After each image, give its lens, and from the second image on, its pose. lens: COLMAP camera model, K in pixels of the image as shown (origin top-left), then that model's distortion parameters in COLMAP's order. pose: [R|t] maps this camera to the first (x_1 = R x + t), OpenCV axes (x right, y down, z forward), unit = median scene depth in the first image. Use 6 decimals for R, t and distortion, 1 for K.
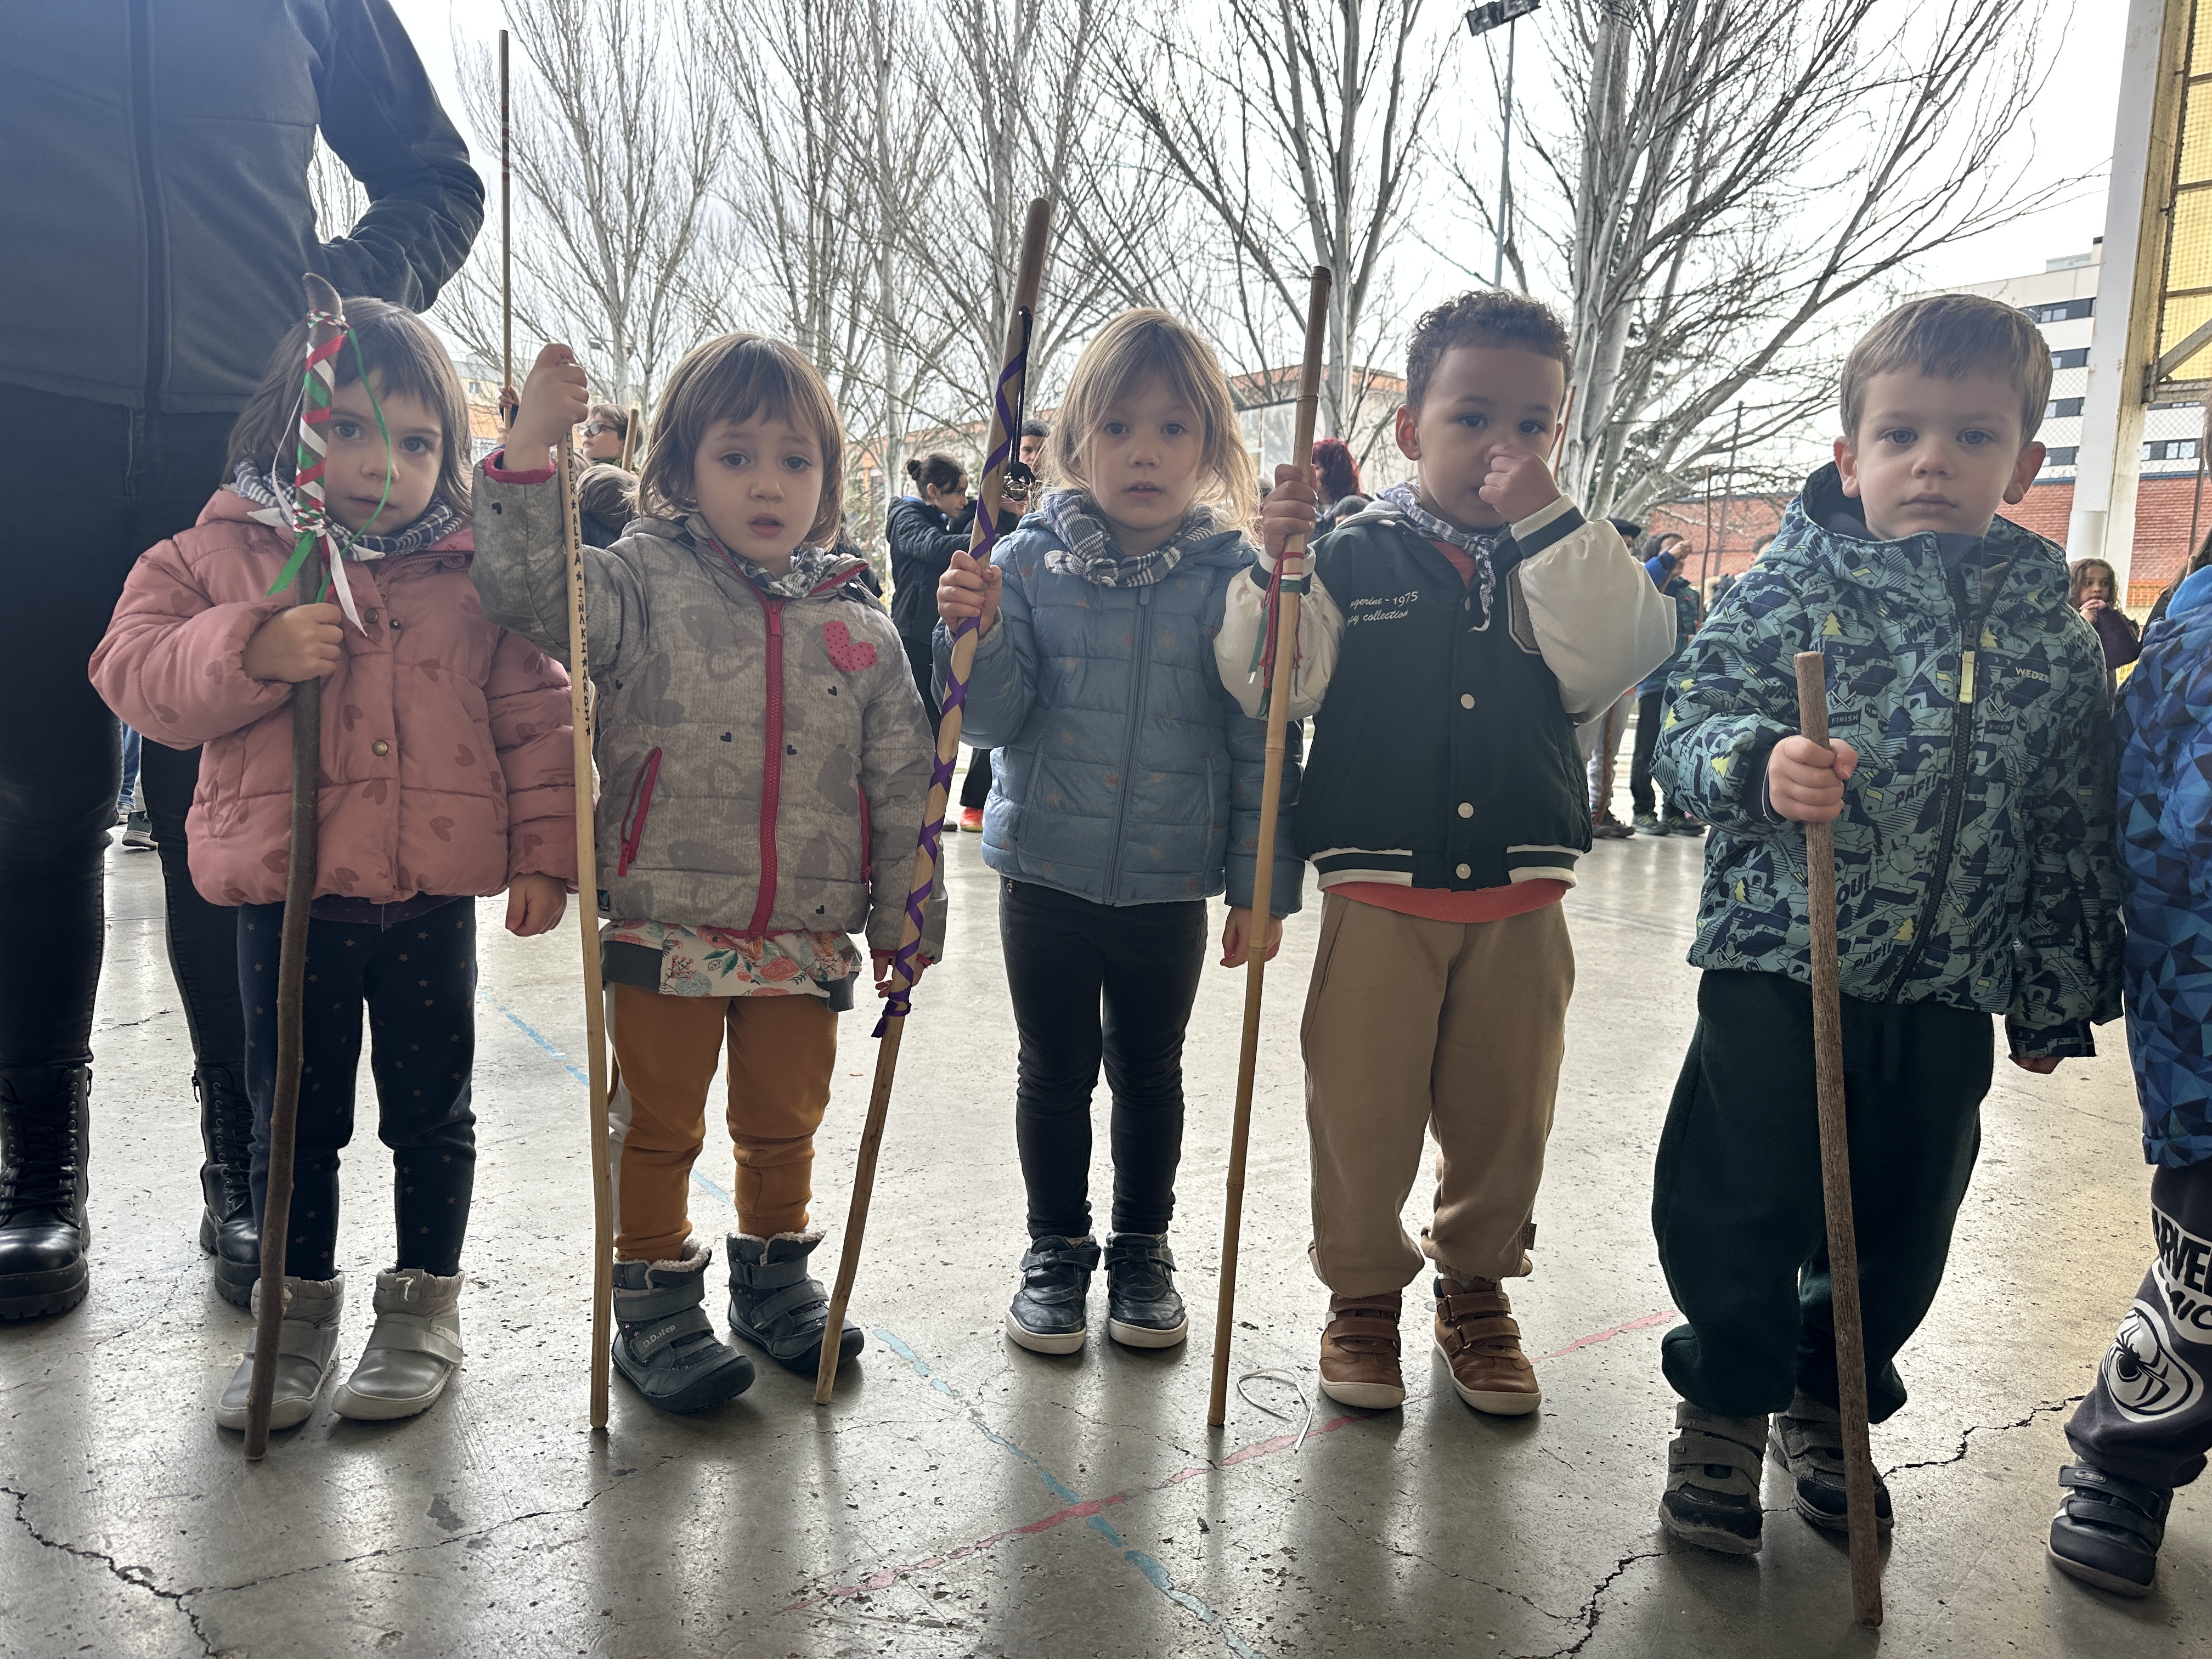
lens RADIAL K [[1543.2, 0, 1106.0], [0, 1543.2, 829.5], [0, 0, 1]] dist [0.000021, -0.034402]
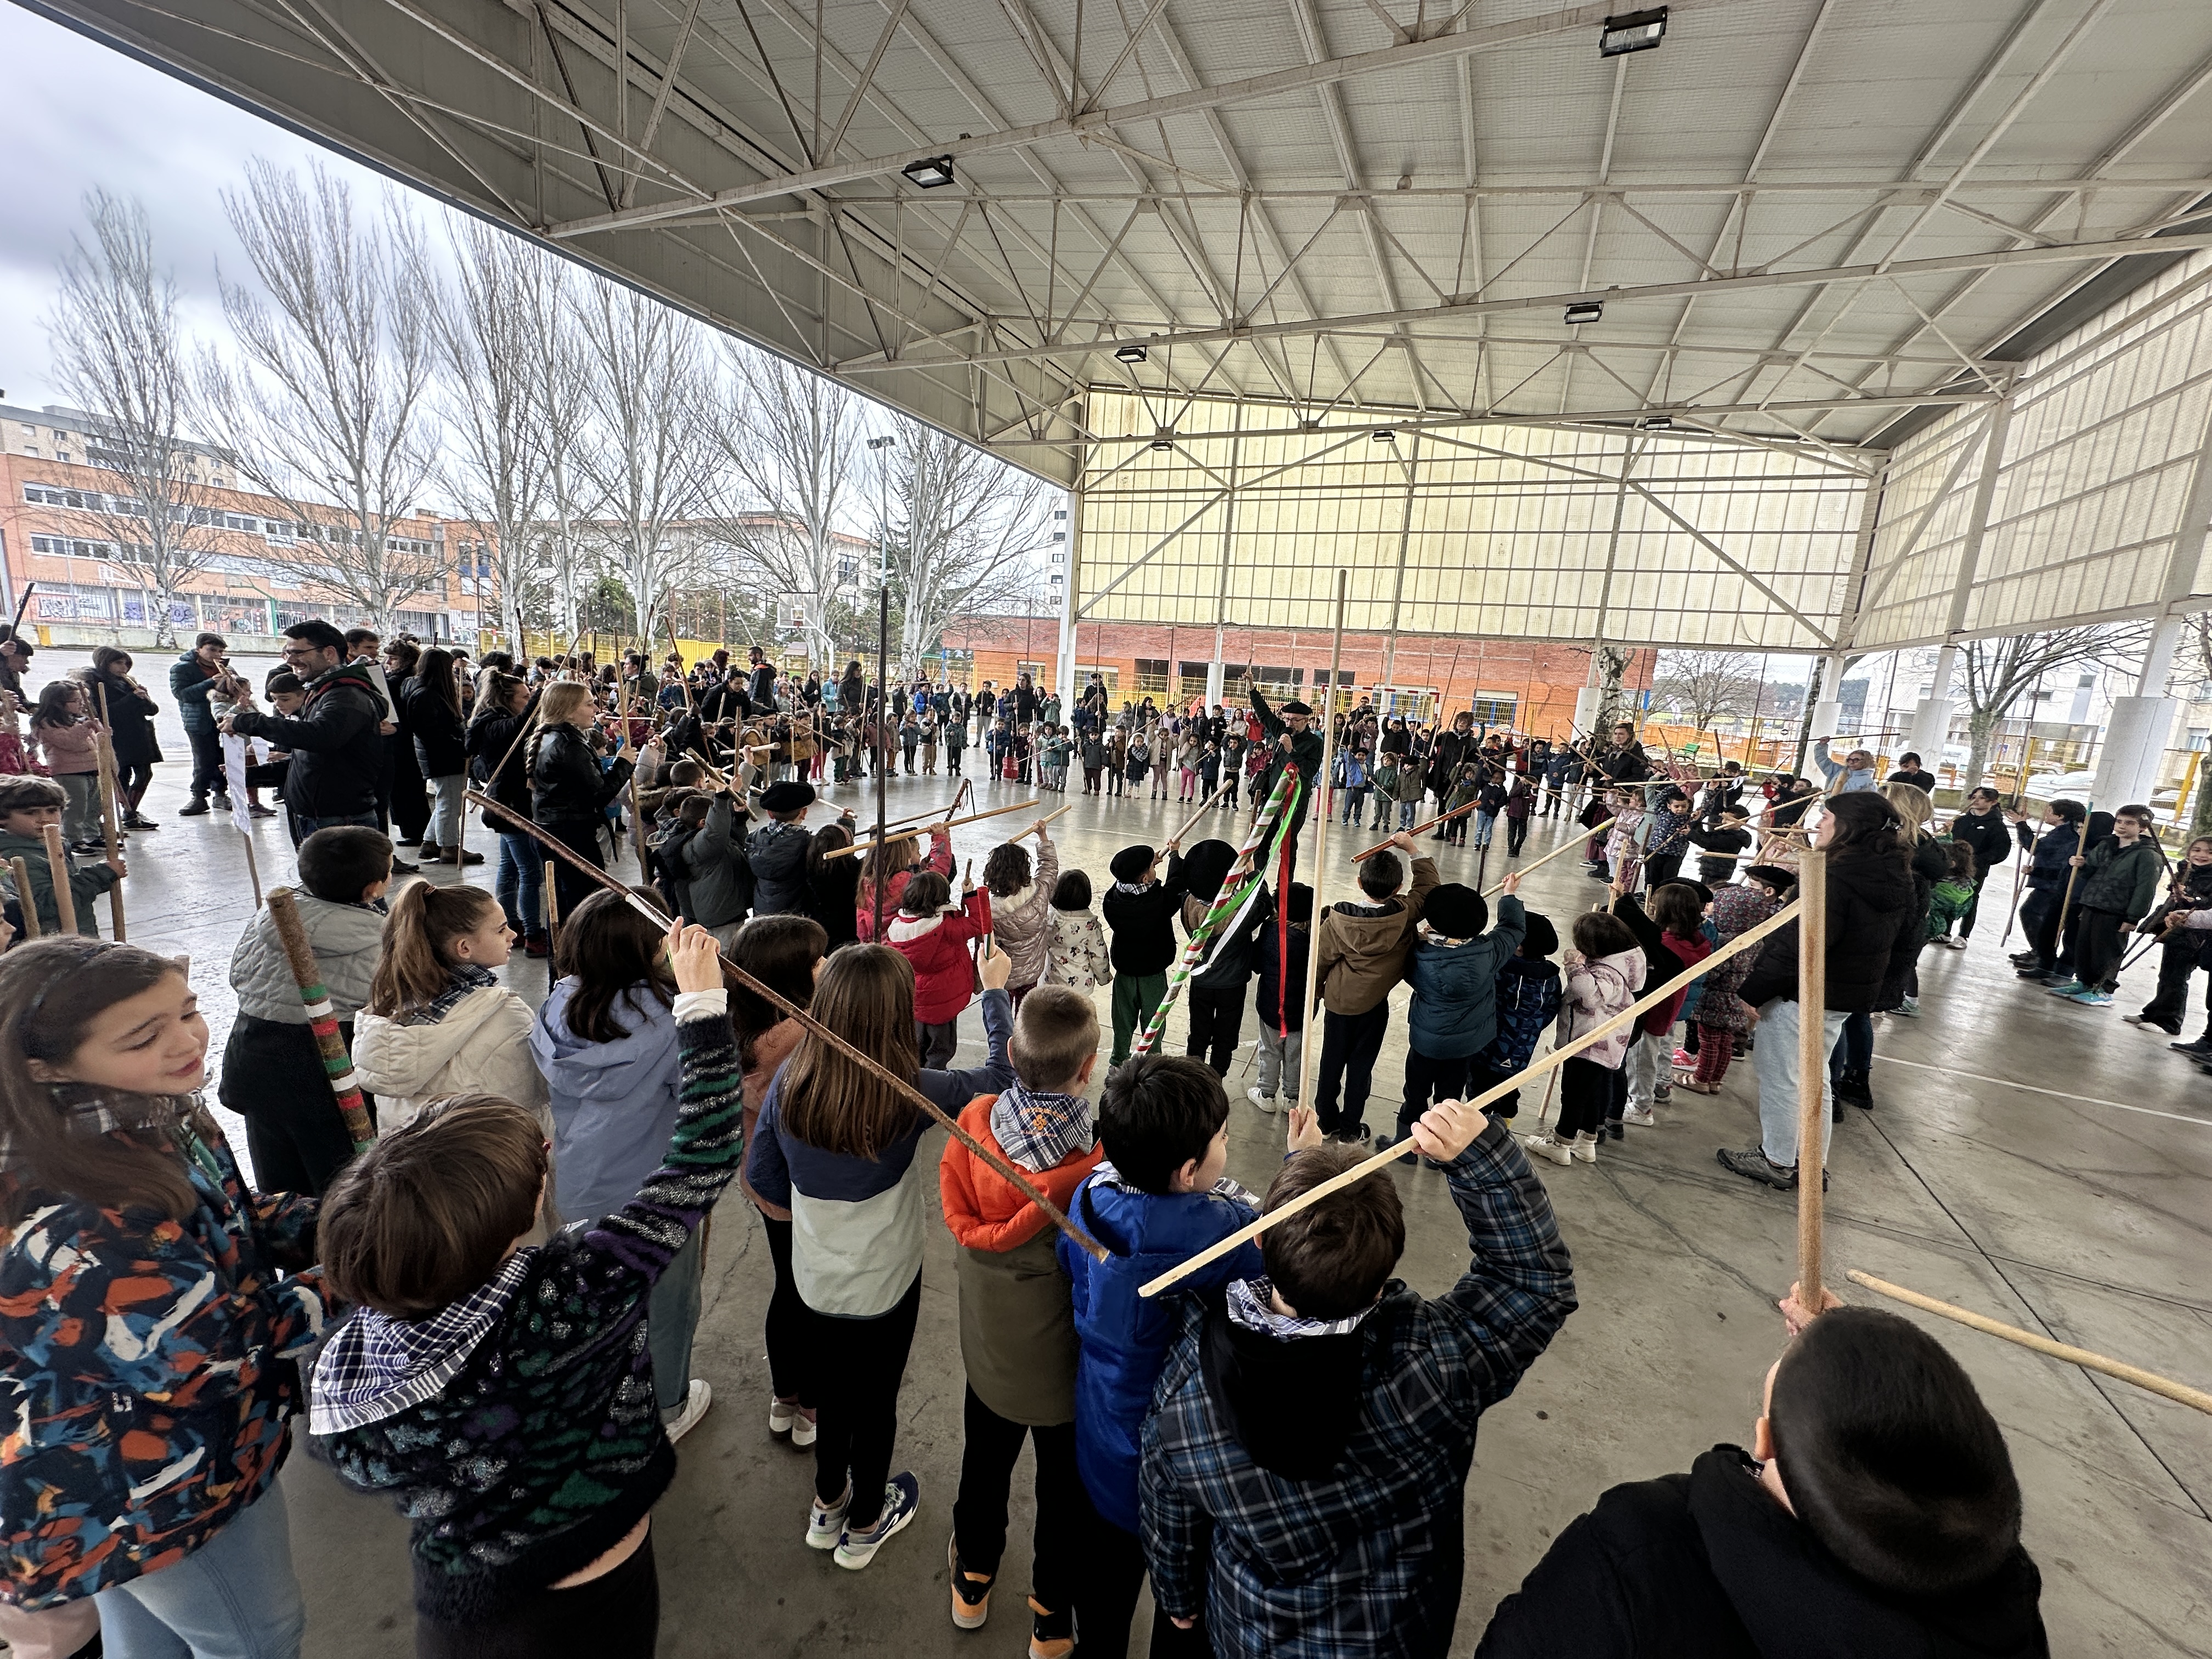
lens RADIAL K [[877.4, 0, 1106.0], [0, 877.4, 829.5], [0, 0, 1]] dist [-0.000006, -0.000312]
pose [[0.878090, -0.067047, 0.473775, -0.131869], [0.031912, 0.996136, 0.081824, 0.018982], [-0.477431, -0.056730, 0.876836, -0.451082]]
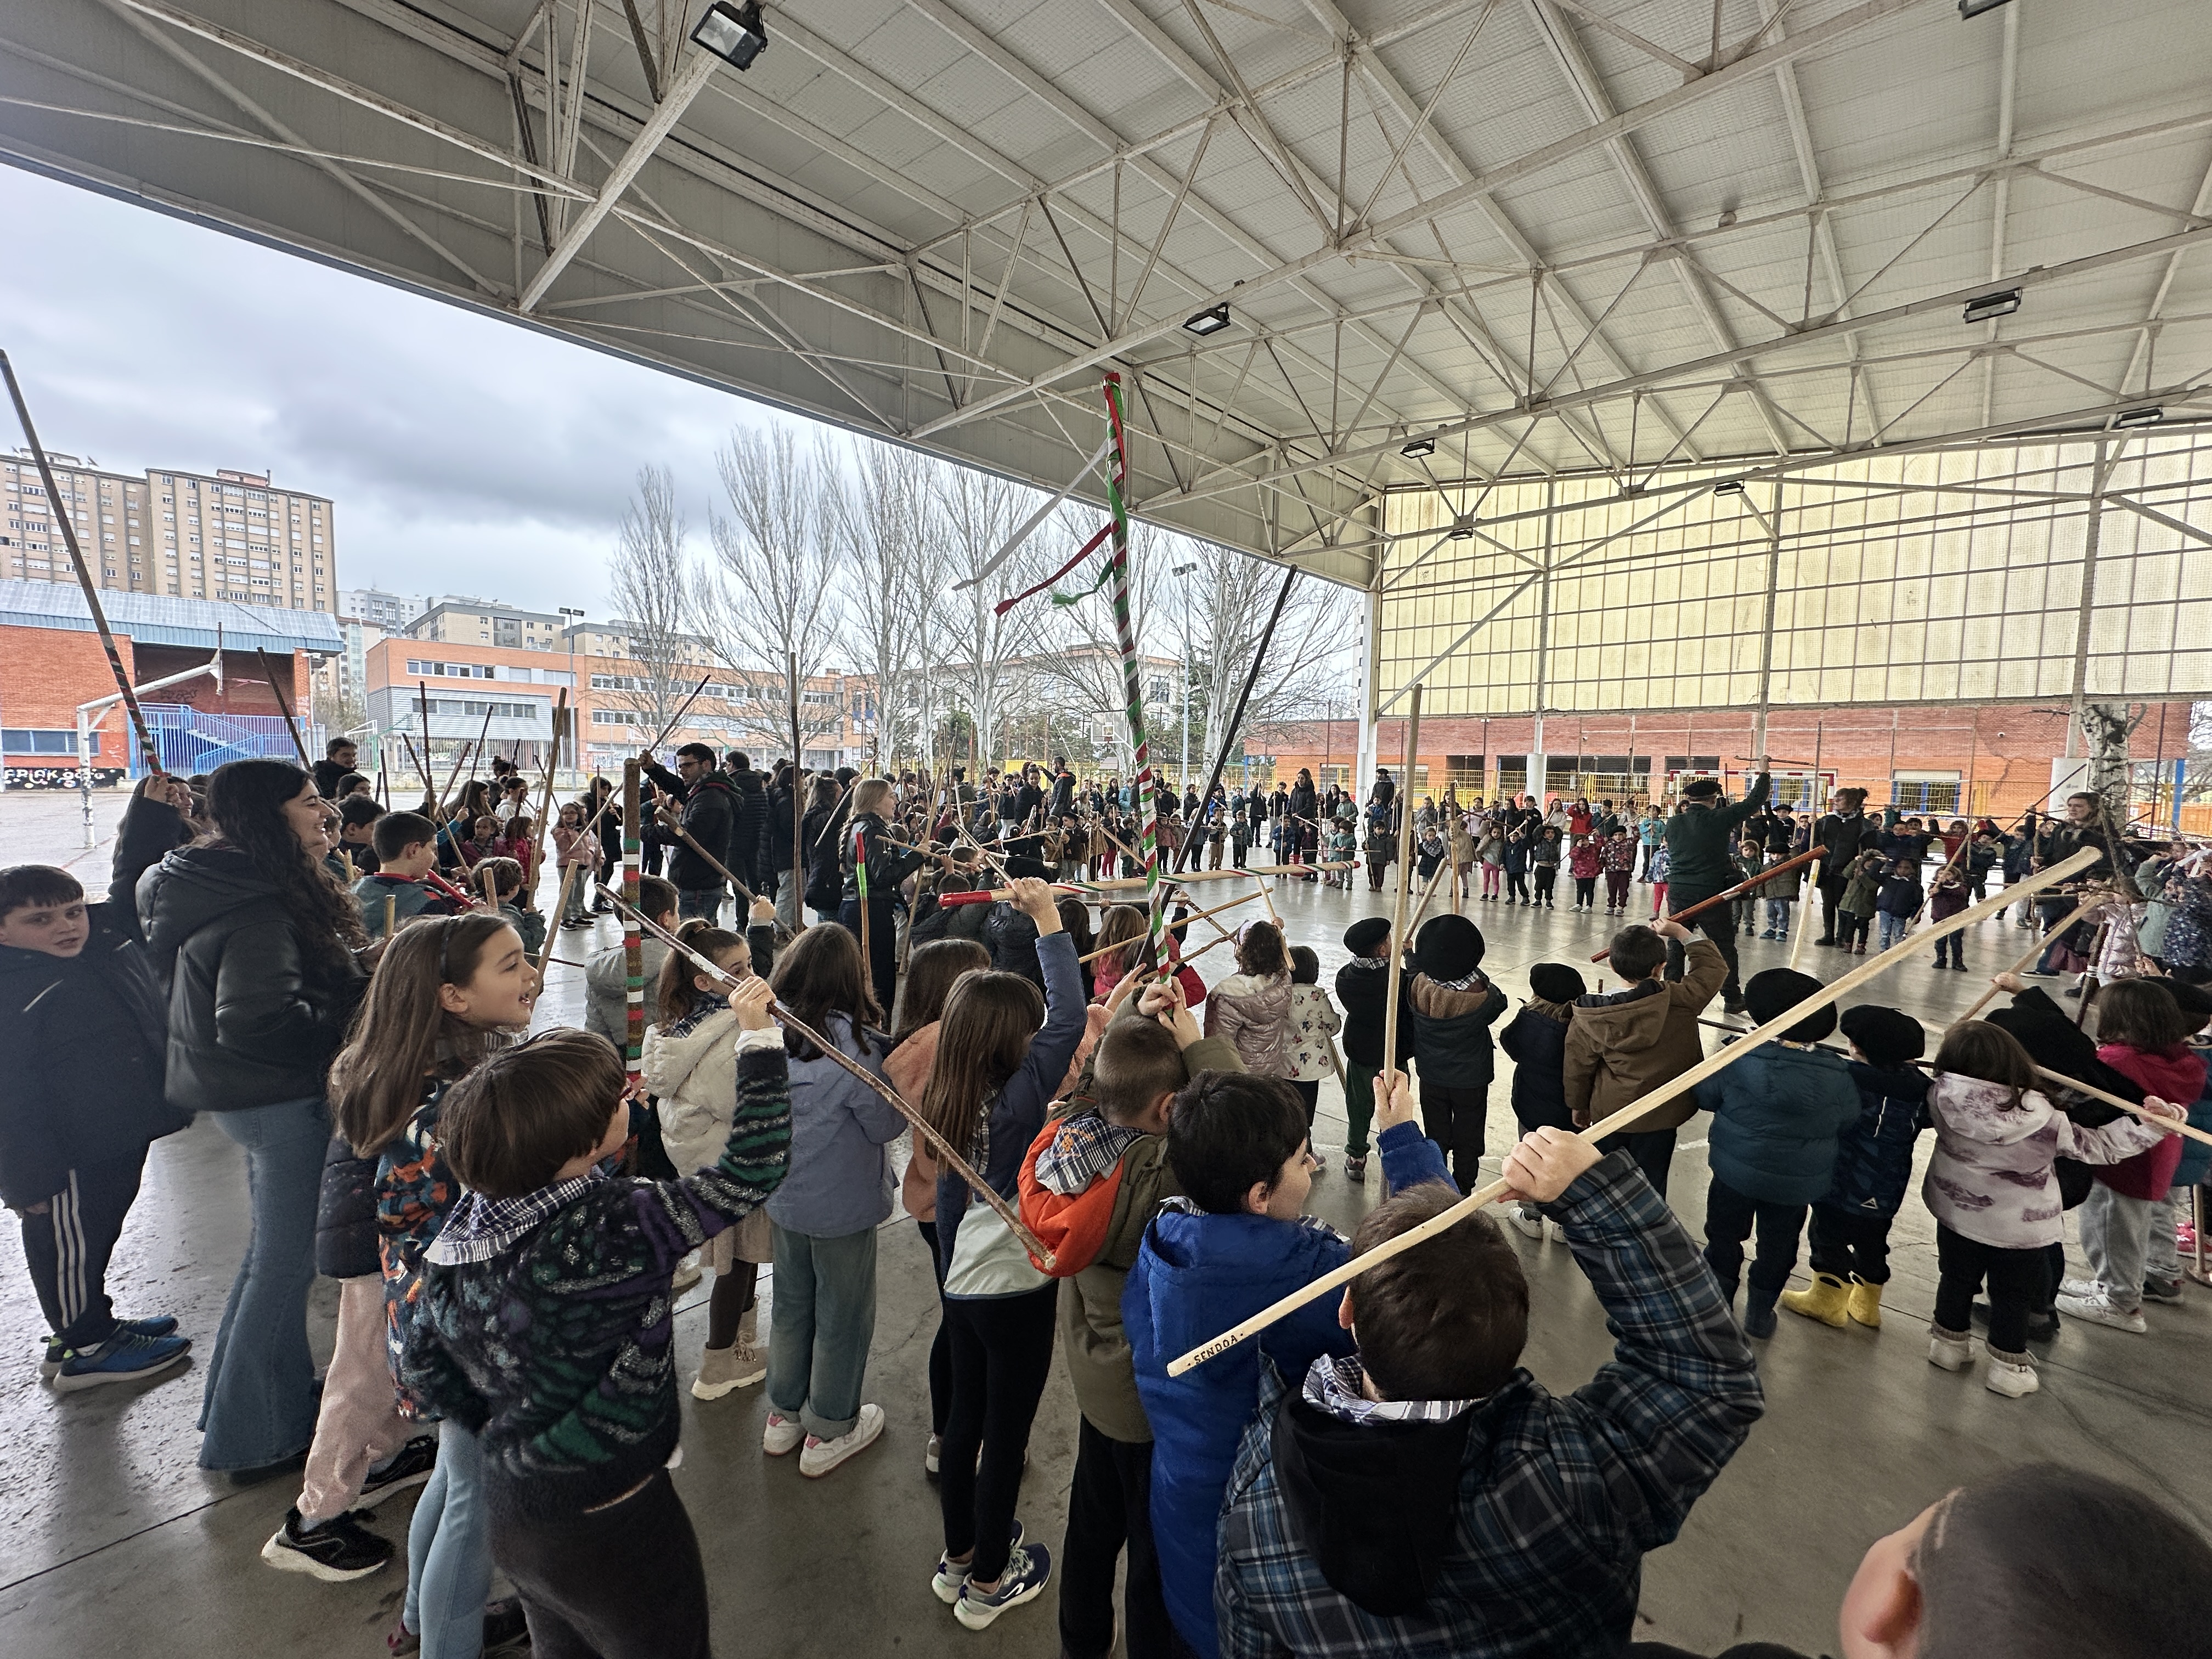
lens RADIAL K [[877.4, 0, 1106.0], [0, 877.4, 829.5], [0, 0, 1]] dist [-0.000006, -0.000312]
pose [[0.987418, -0.033419, 0.154557, -0.124107], [0.041833, 0.997796, -0.051510, 0.022653], [-0.152495, 0.057328, 0.986640, -0.453653]]
